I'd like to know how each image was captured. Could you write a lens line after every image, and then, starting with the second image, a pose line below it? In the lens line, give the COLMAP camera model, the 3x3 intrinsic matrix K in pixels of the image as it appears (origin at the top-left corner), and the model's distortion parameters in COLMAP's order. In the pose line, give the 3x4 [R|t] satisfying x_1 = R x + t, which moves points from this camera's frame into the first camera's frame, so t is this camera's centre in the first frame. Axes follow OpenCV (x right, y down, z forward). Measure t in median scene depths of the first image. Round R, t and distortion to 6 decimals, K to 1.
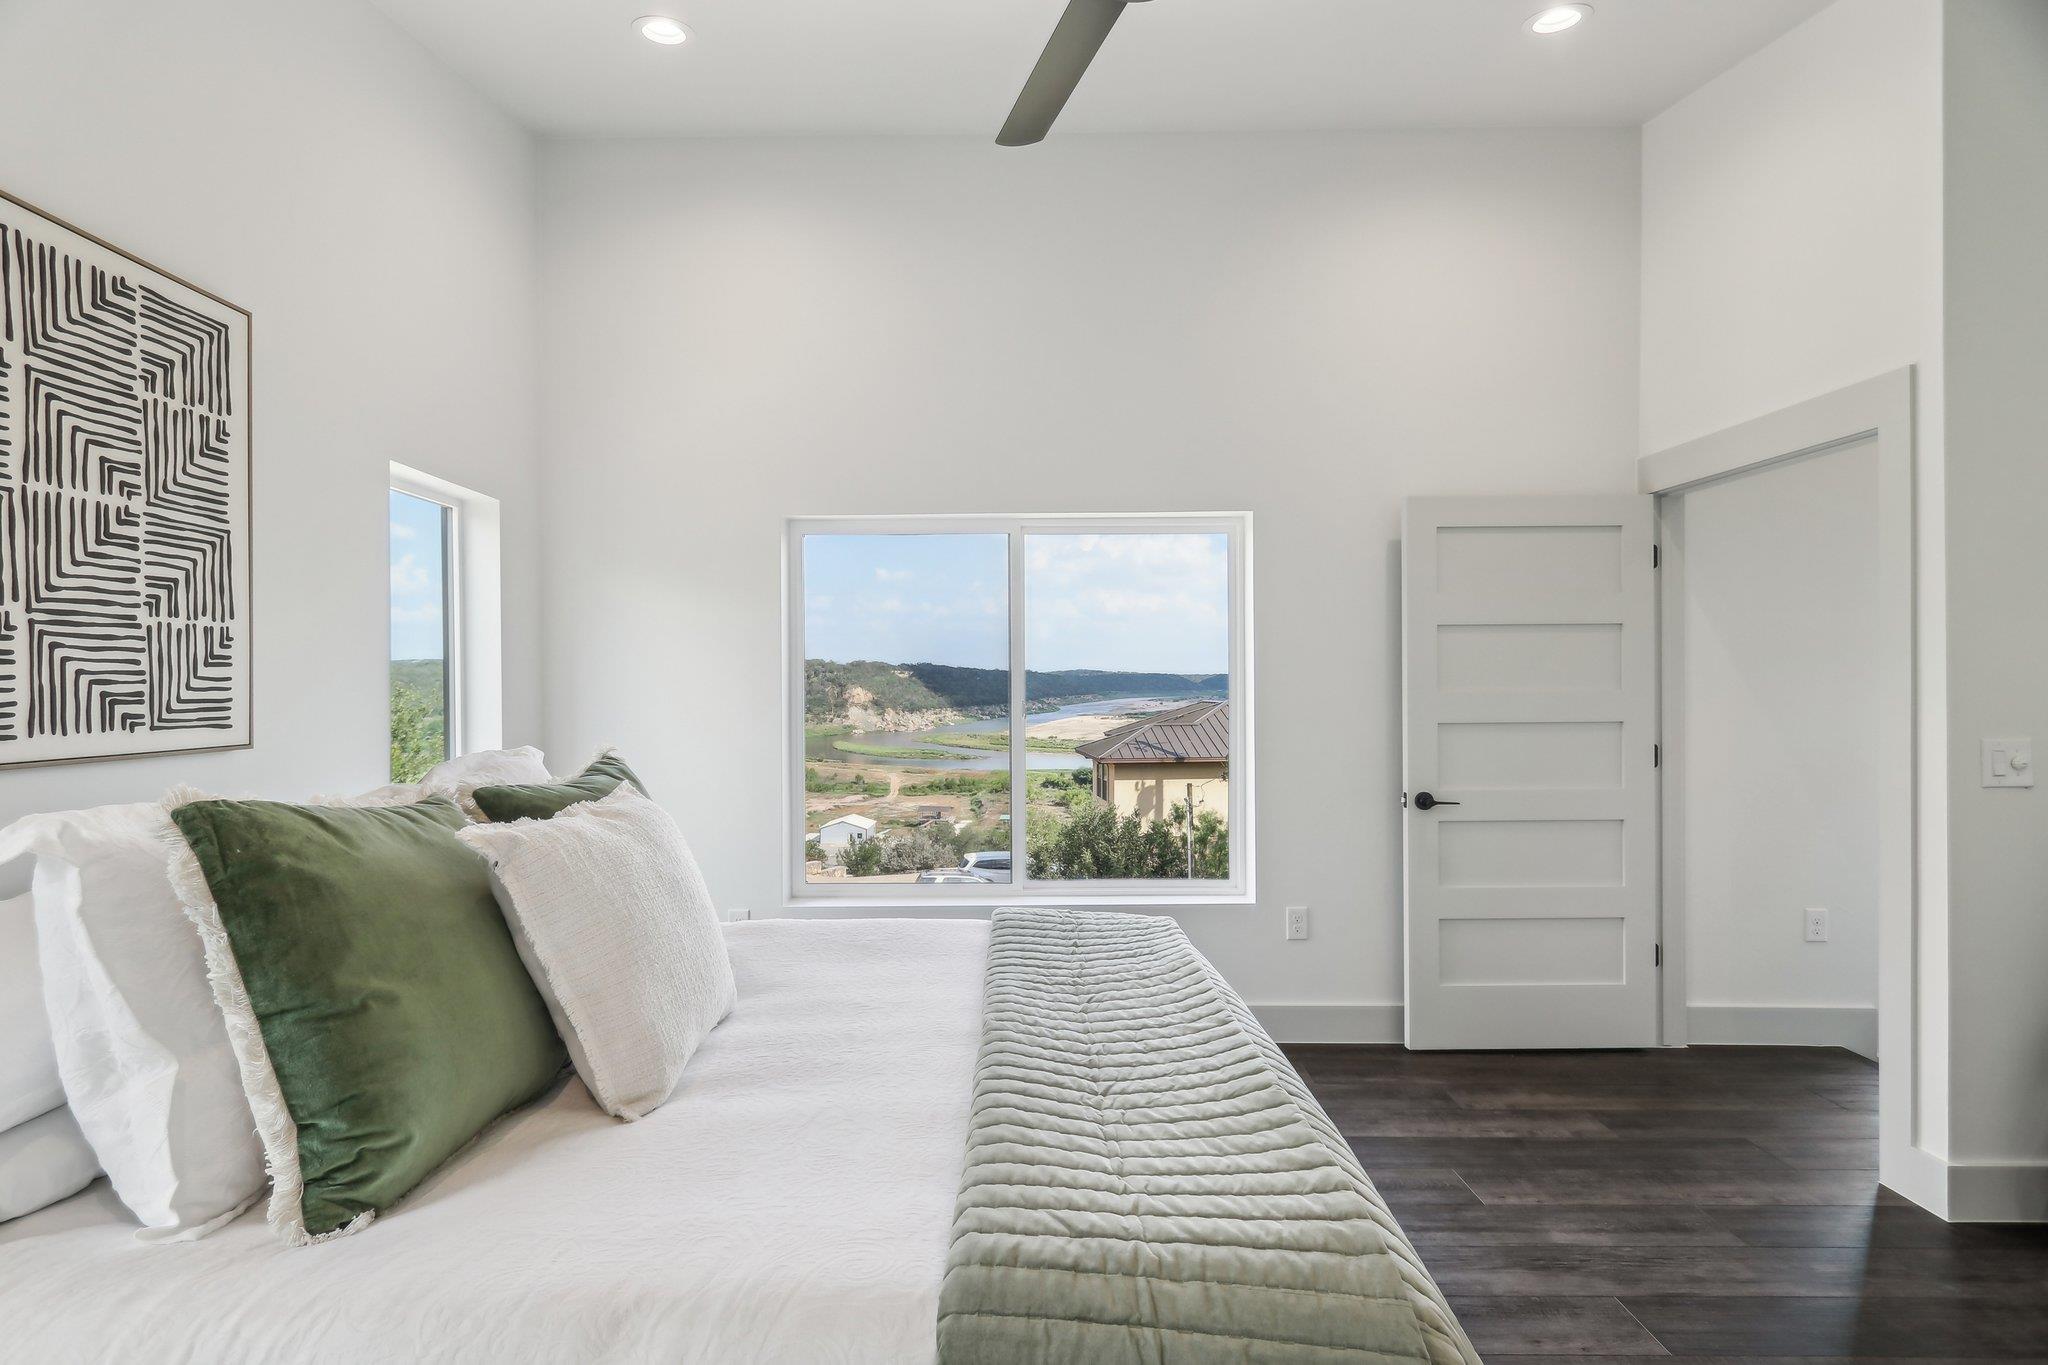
lens RADIAL K [[935.8, 0, 995.7], [0, 935.8, 677.0], [0, 0, 1]] dist [0.005157, -0.001144]
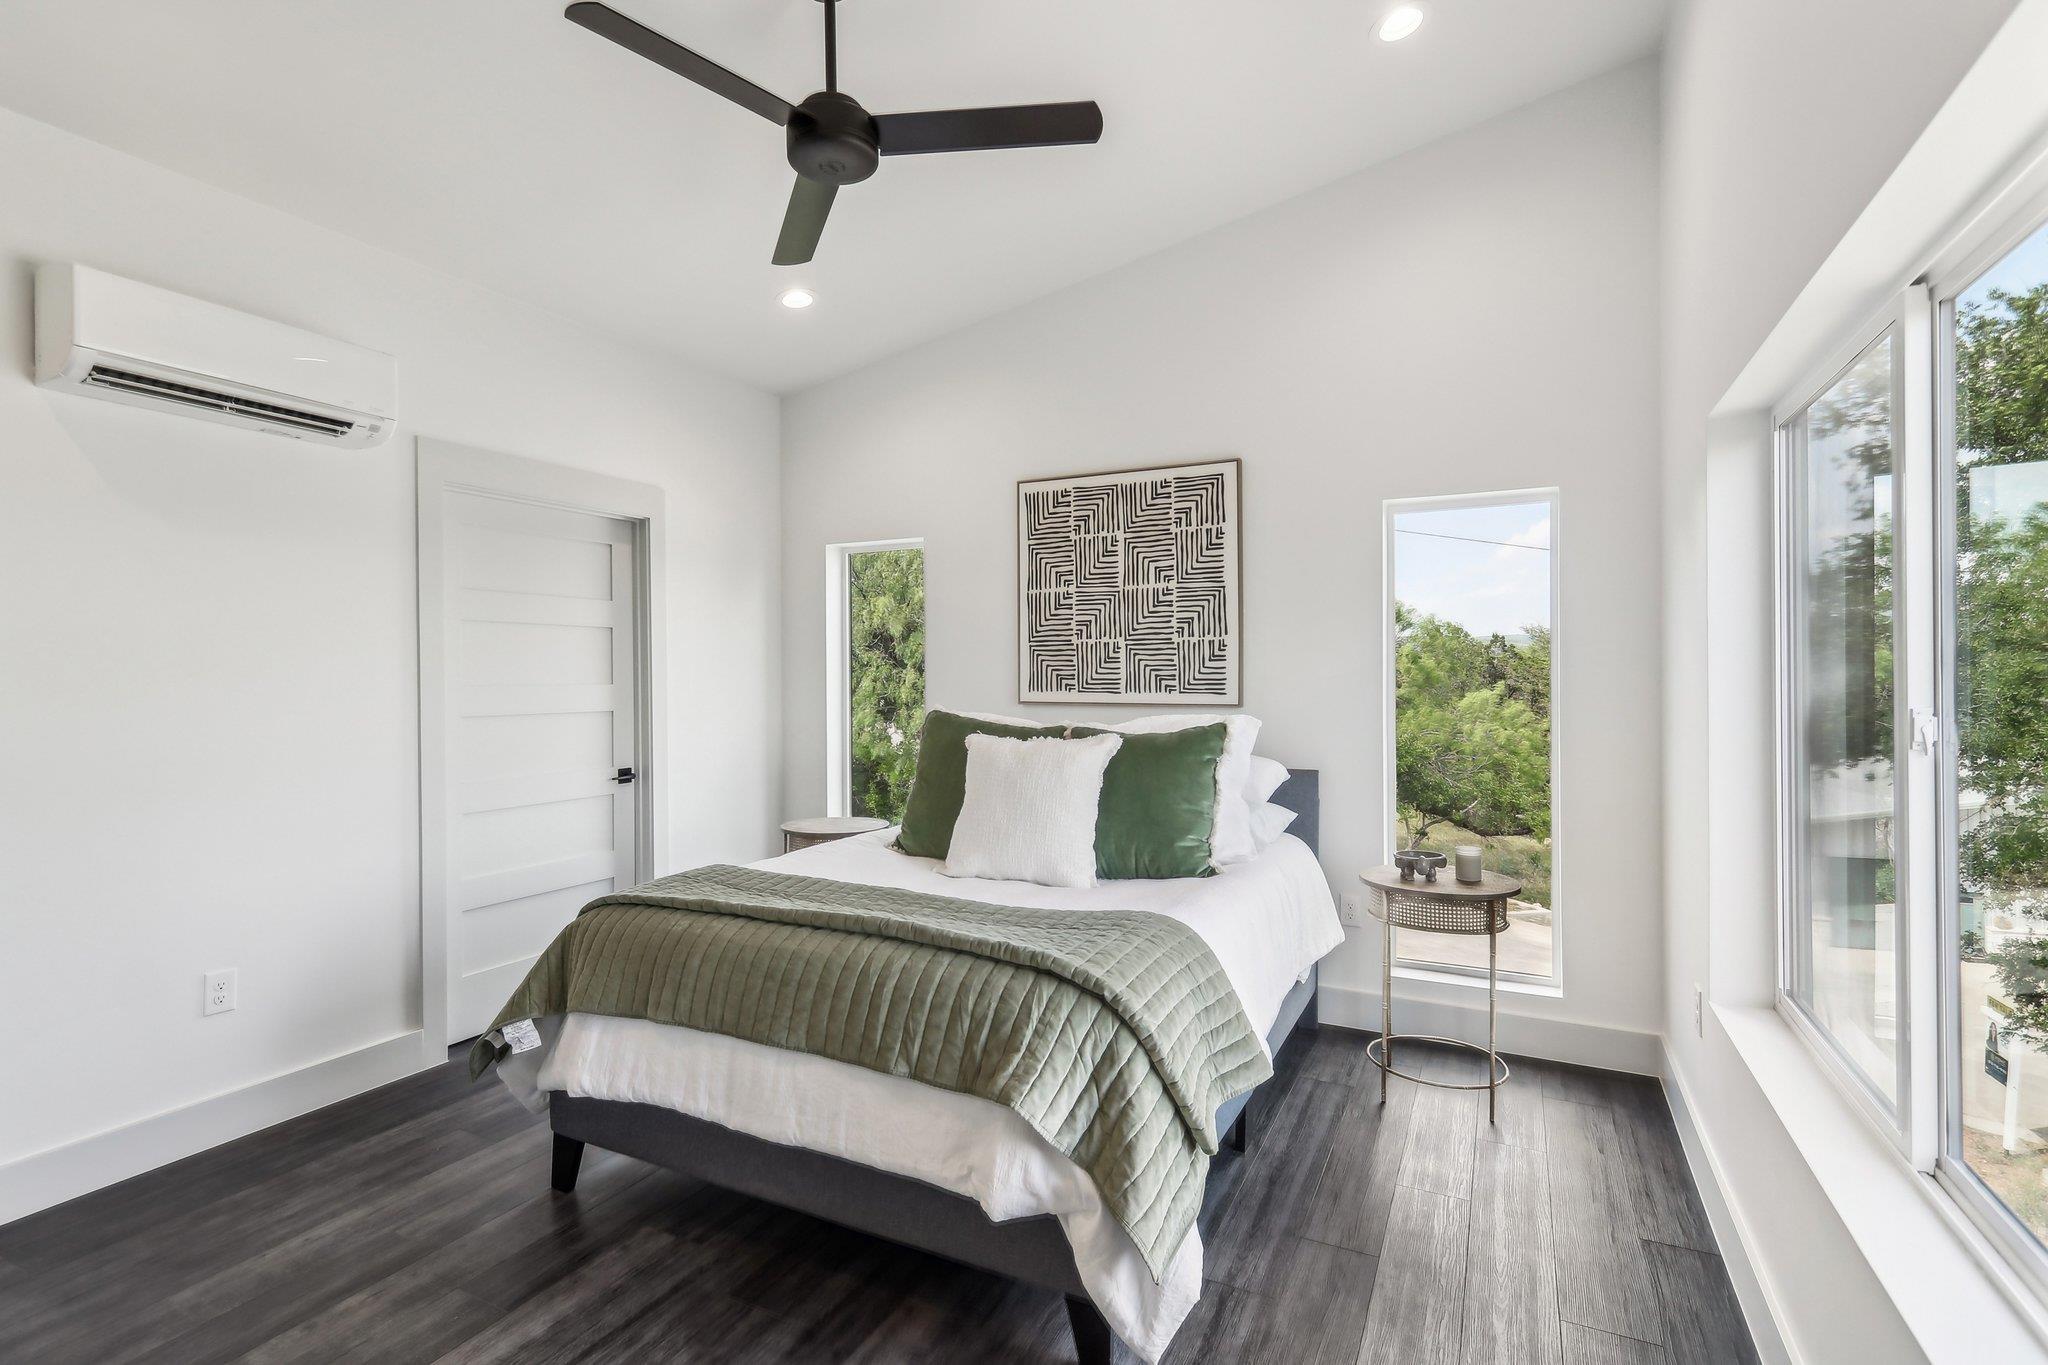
lens RADIAL K [[935.8, 0, 1019.3], [0, 935.8, 692.7], [0, 0, 1]] dist [0.005157, -0.001144]
pose [[-0.432932, 0.022234, -0.901152, 1.035448], [0.009947, 0.999753, 0.019888, 0.010755], [0.901372, -0.000353, -0.433046, 1.486060]]
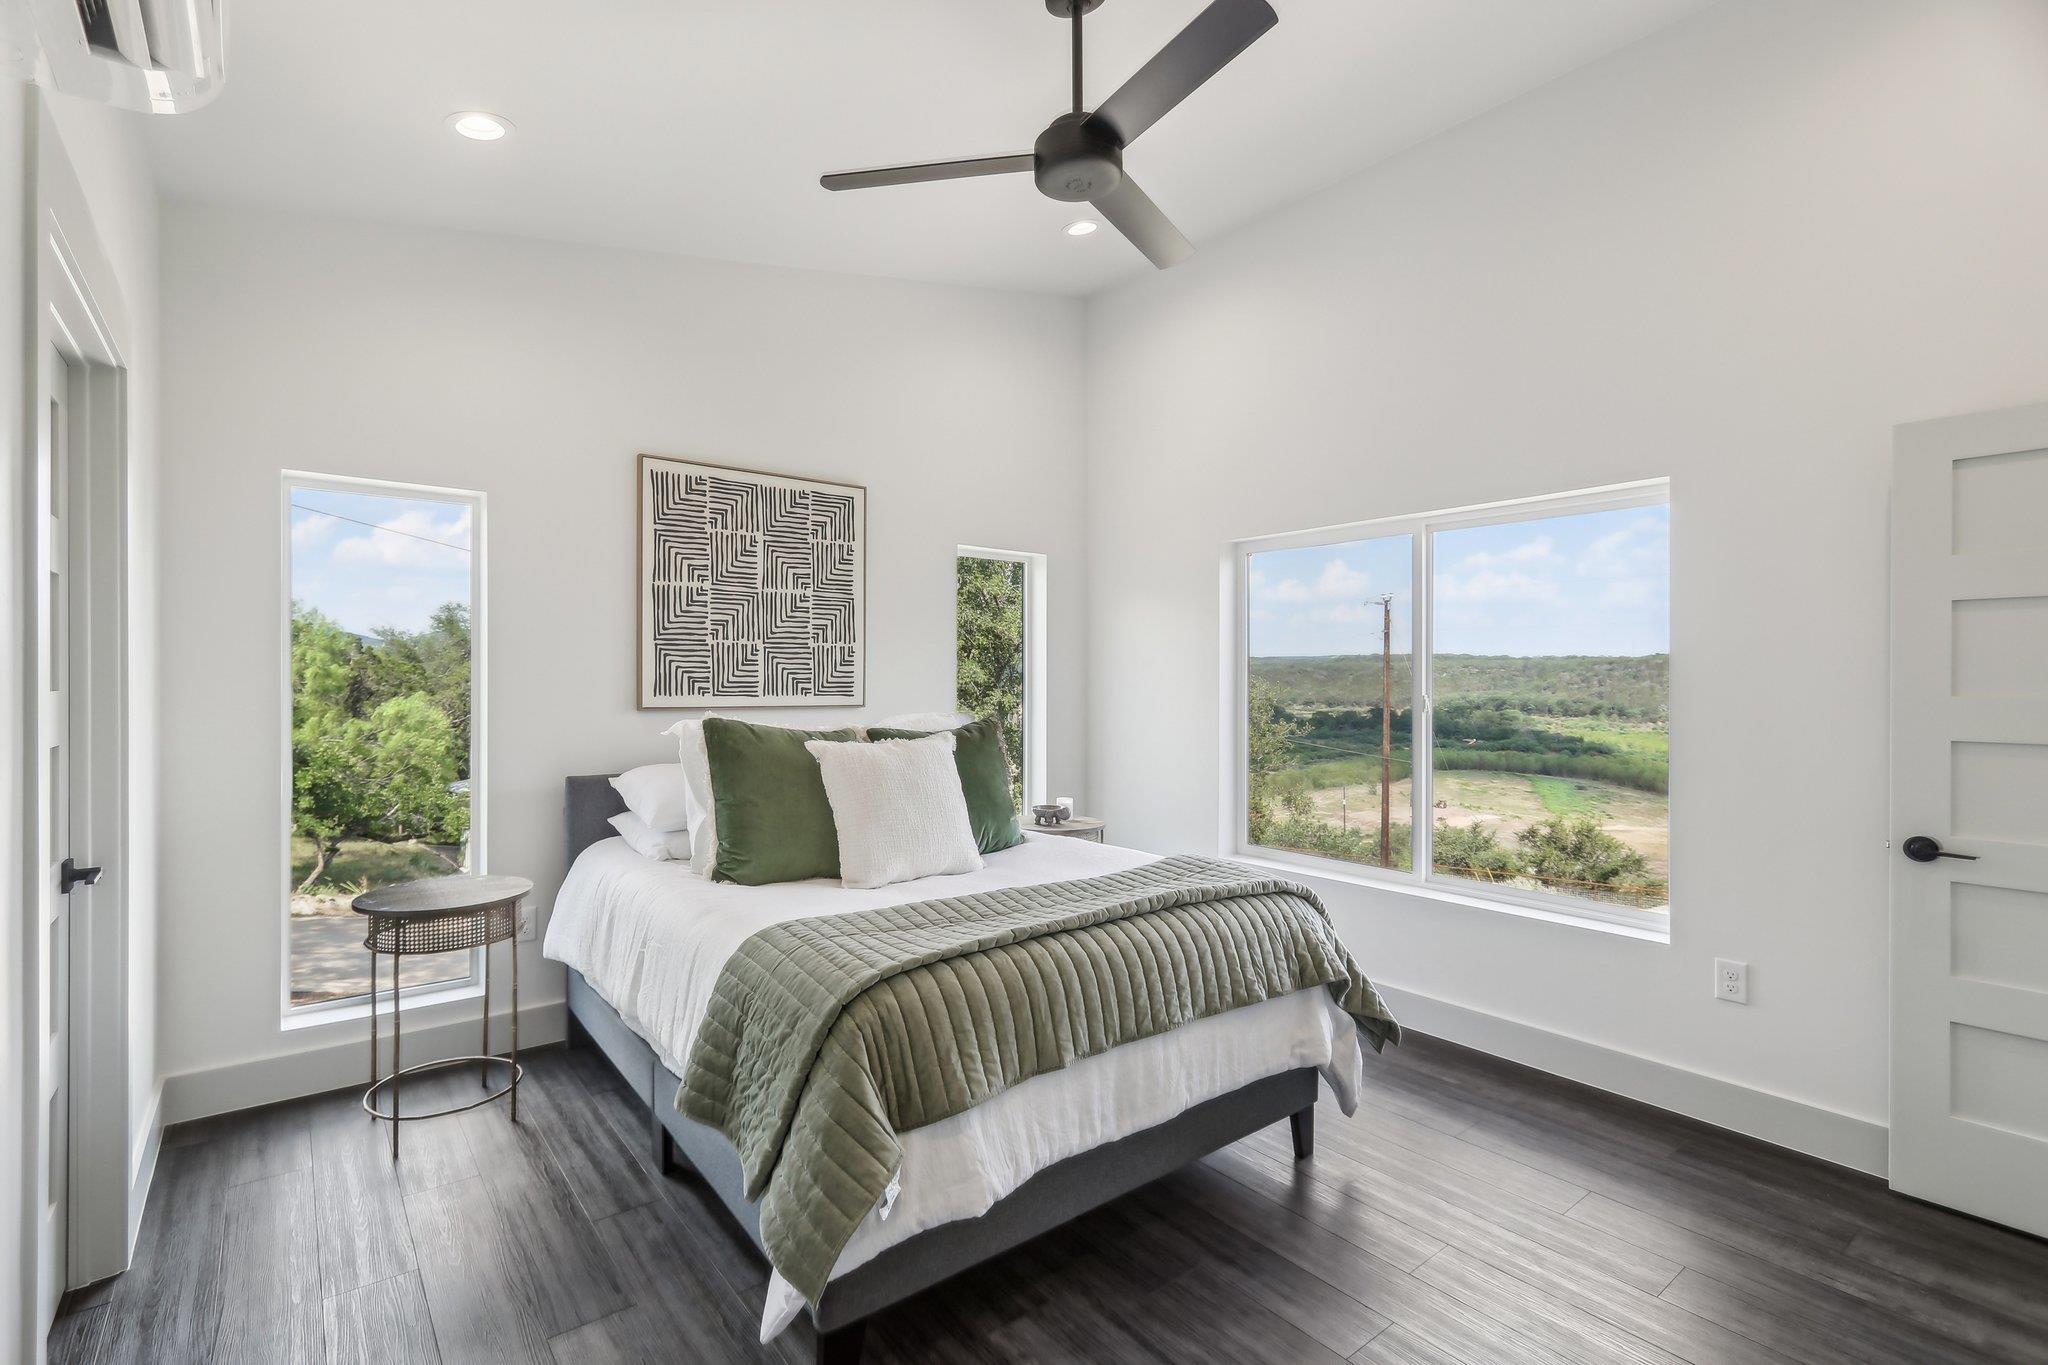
lens RADIAL K [[935.8, 0, 980.3], [0, 935.8, 657.0], [0, 0, 1]] dist [0.005157, -0.001144]
pose [[0.611212, -0.009168, -0.791414, 0.978371], [-0.003219, 0.999896, -0.014070, -0.003070], [0.791461, 0.011147, 0.611119, -0.011368]]
